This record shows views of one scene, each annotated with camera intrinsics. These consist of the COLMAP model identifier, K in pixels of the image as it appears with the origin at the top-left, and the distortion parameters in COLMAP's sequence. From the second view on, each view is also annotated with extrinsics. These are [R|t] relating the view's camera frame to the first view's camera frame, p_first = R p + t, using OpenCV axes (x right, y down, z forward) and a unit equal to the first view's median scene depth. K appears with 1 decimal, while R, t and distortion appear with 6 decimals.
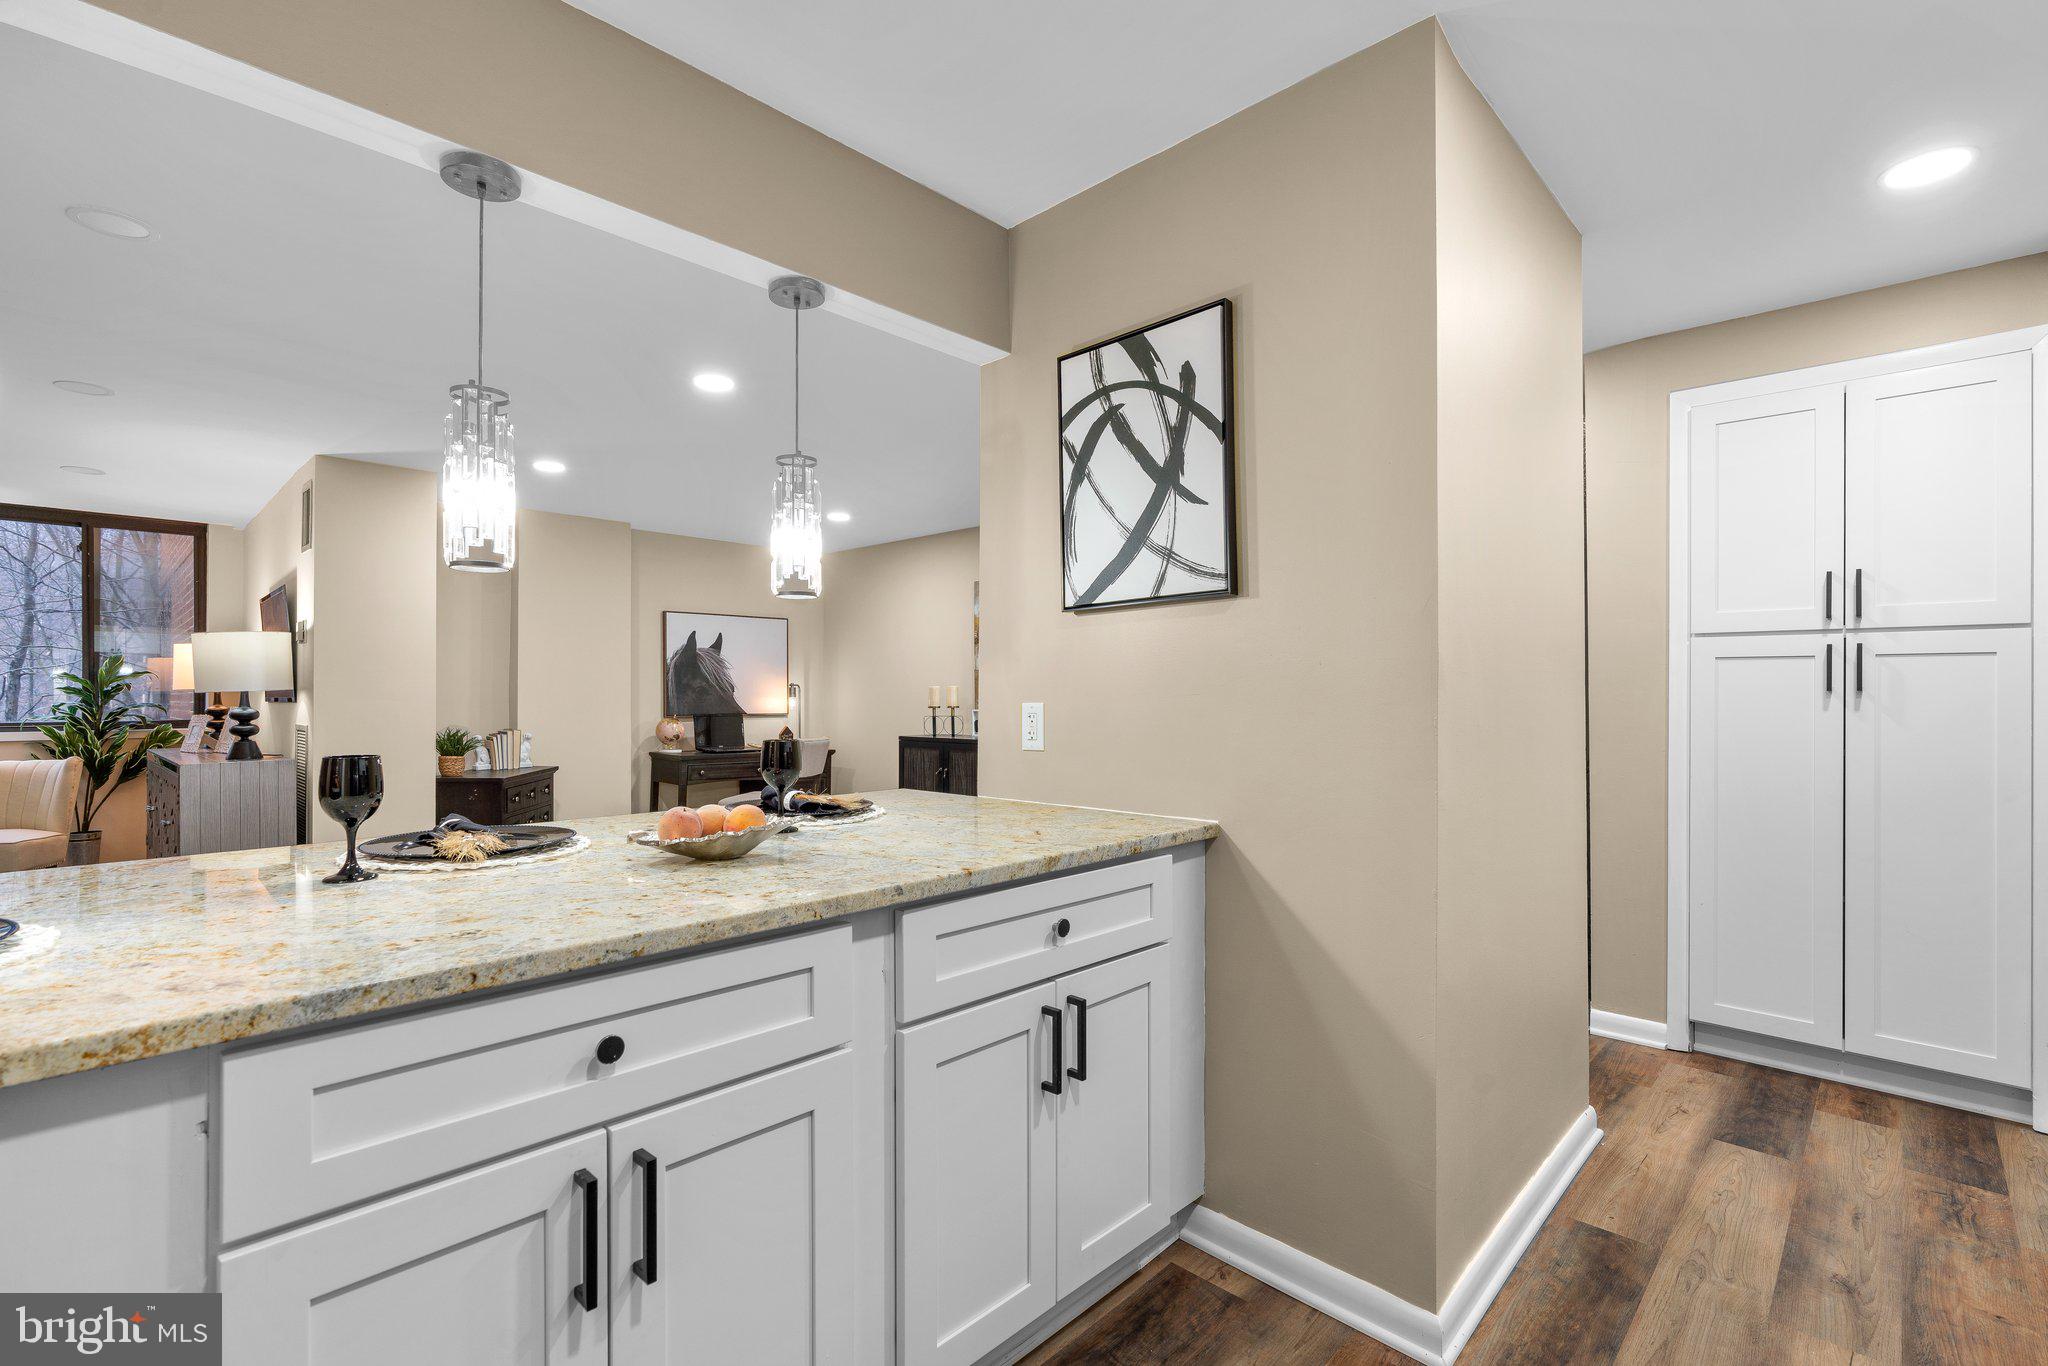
lens RADIAL K [[922.0, 0, 1023.4], [0, 922.0, 694.5], [0, 0, 1]] dist [-0.003120, 0.000387]
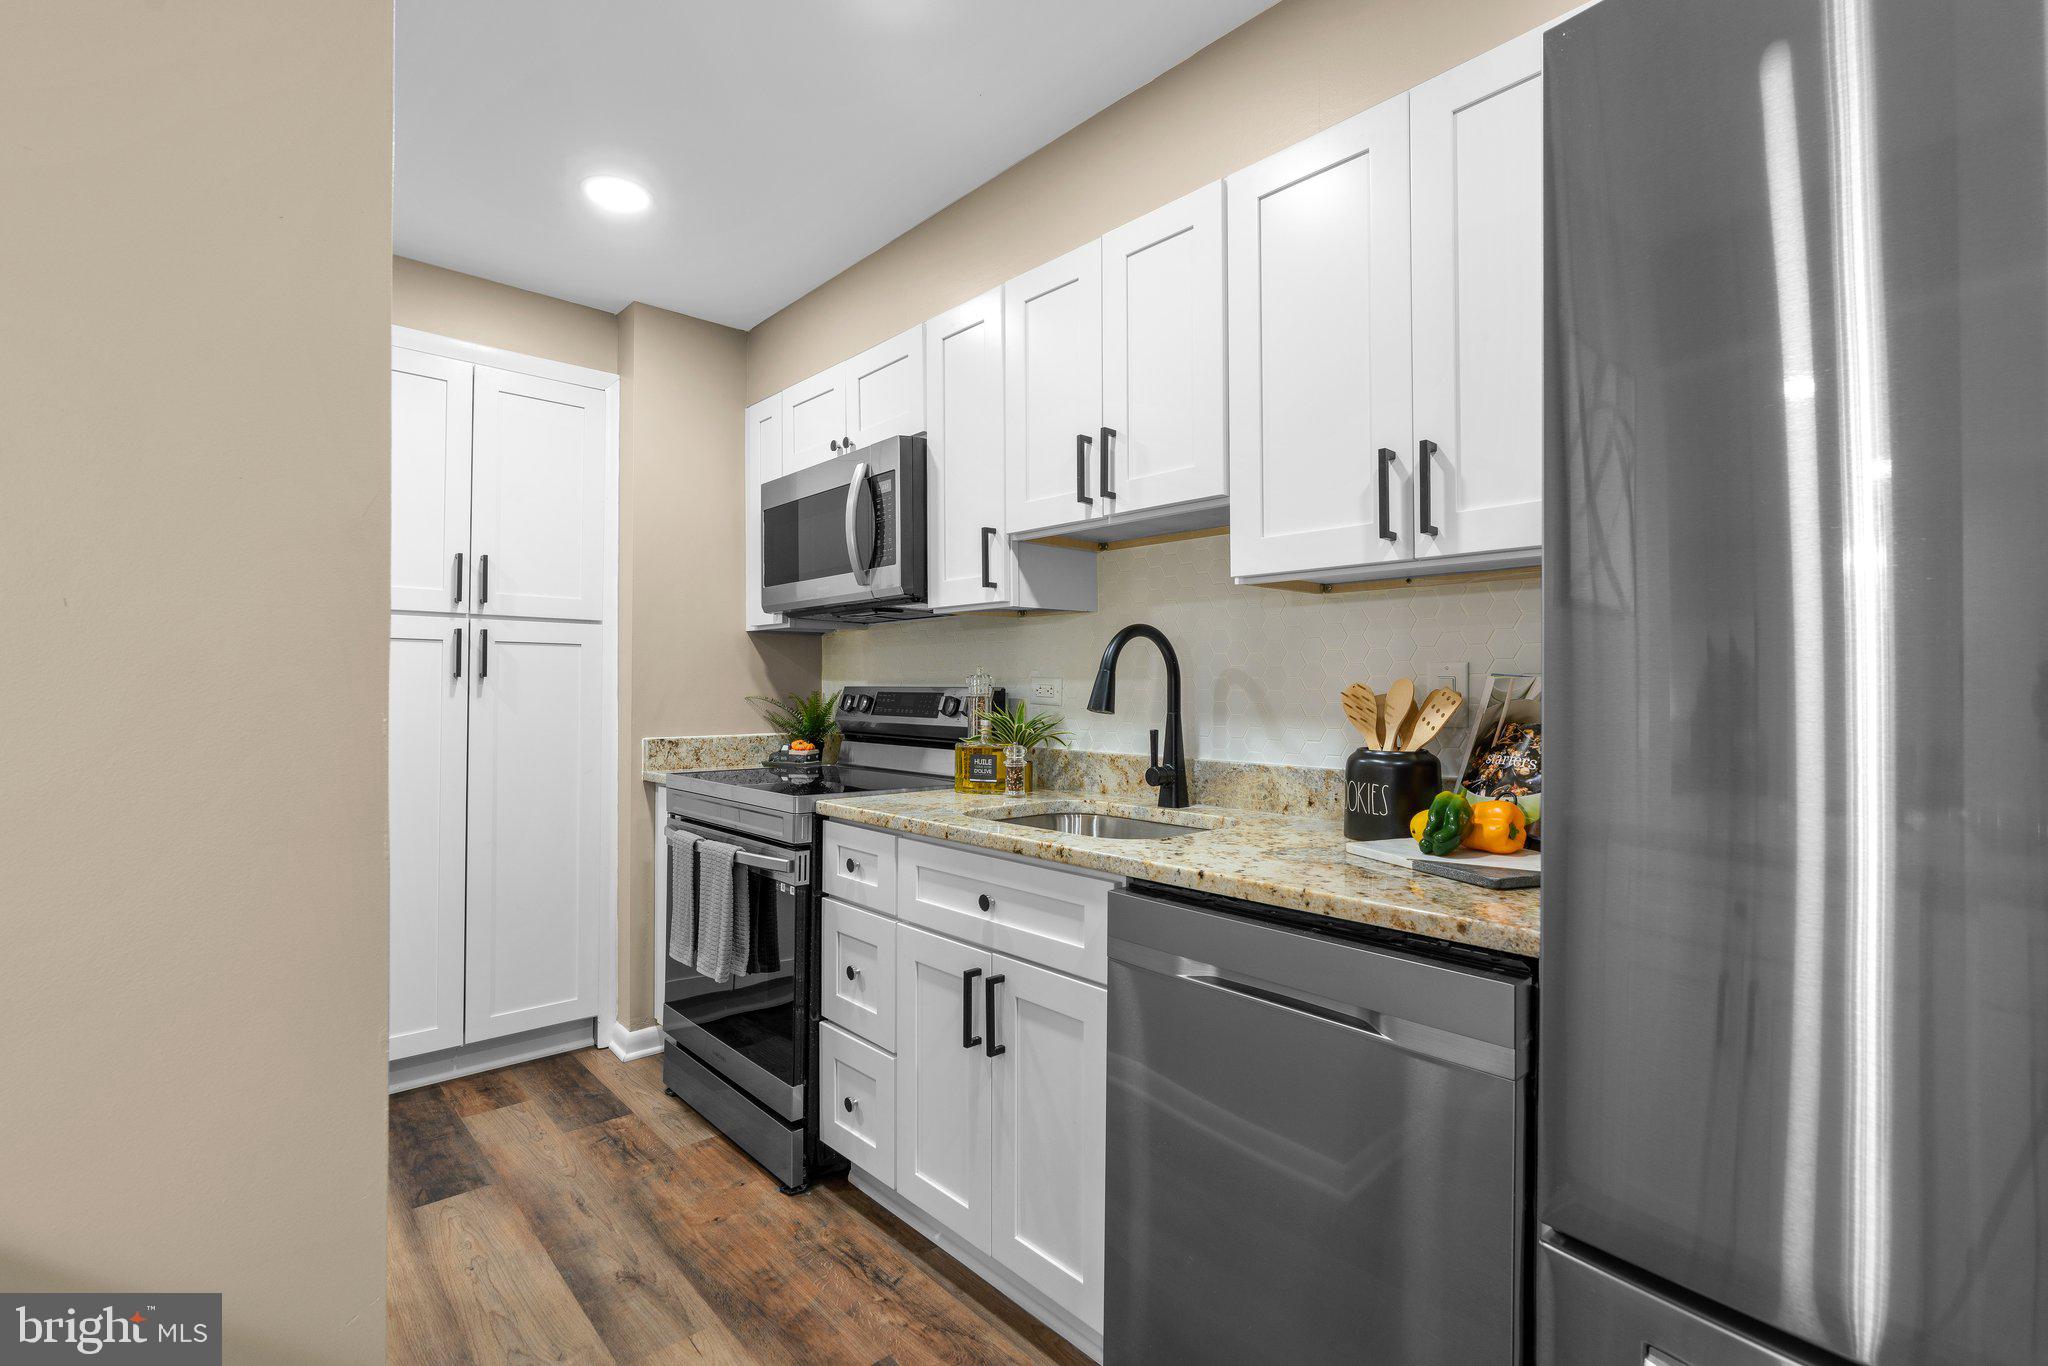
lens RADIAL K [[922.0, 0, 1023.3], [0, 922.0, 679.6], [0, 0, 1]] dist [-0.003120, 0.000387]
pose [[0.064742, 0.003302, 0.997897, -0.051720], [-0.007003, 0.999971, -0.002854, -0.002653], [-0.997877, -0.006803, 0.064763, 0.366675]]
